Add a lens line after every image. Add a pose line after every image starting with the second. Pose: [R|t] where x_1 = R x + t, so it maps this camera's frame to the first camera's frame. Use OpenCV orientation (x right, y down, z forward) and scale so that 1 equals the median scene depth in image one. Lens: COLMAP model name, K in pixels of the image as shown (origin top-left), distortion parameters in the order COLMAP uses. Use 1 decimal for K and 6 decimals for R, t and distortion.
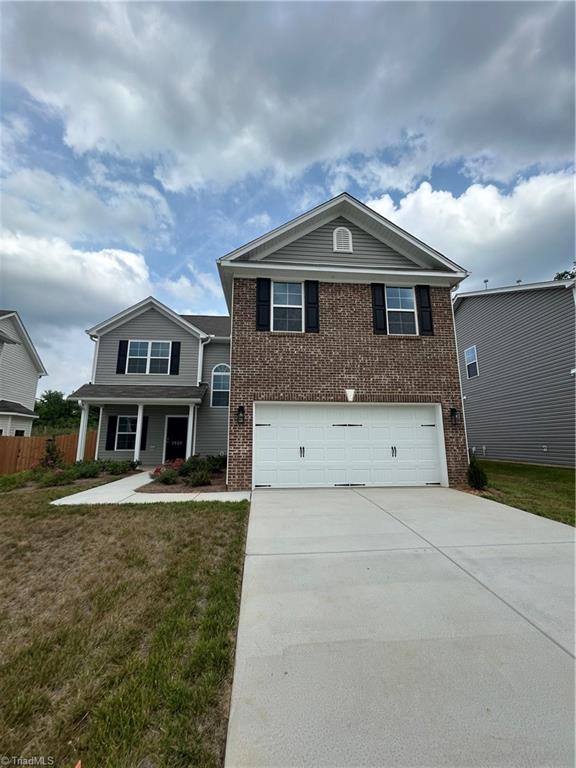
lens RADIAL K [[313.1, 0, 287.7], [0, 313.1, 383.1], [0, 0, 1]] dist [0.000664, 0.000838]
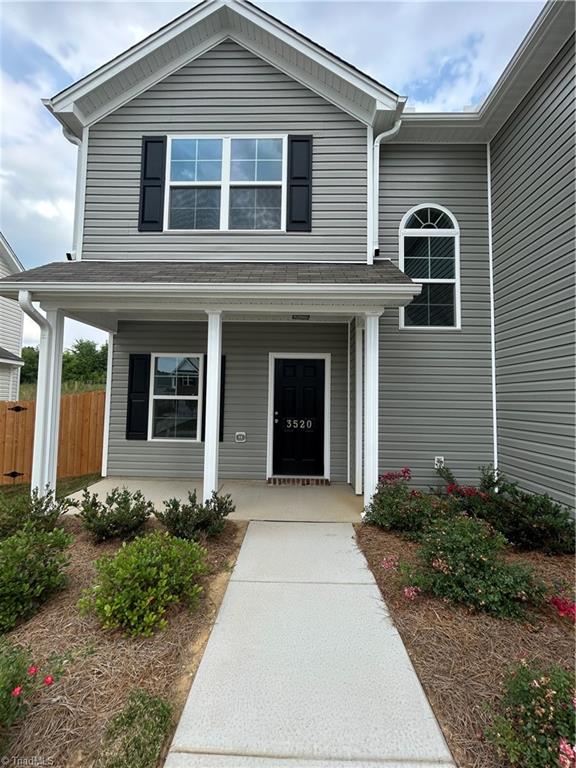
lens RADIAL K [[313.1, 0, 288.2], [0, 313.1, 383.6], [0, 0, 1]] dist [0.000664, 0.000838]
pose [[0.994332, 0.011840, -0.105662, -0.334176], [0.002275, 0.991183, 0.132477, 0.092037], [0.106299, -0.131967, 0.985538, 0.634410]]
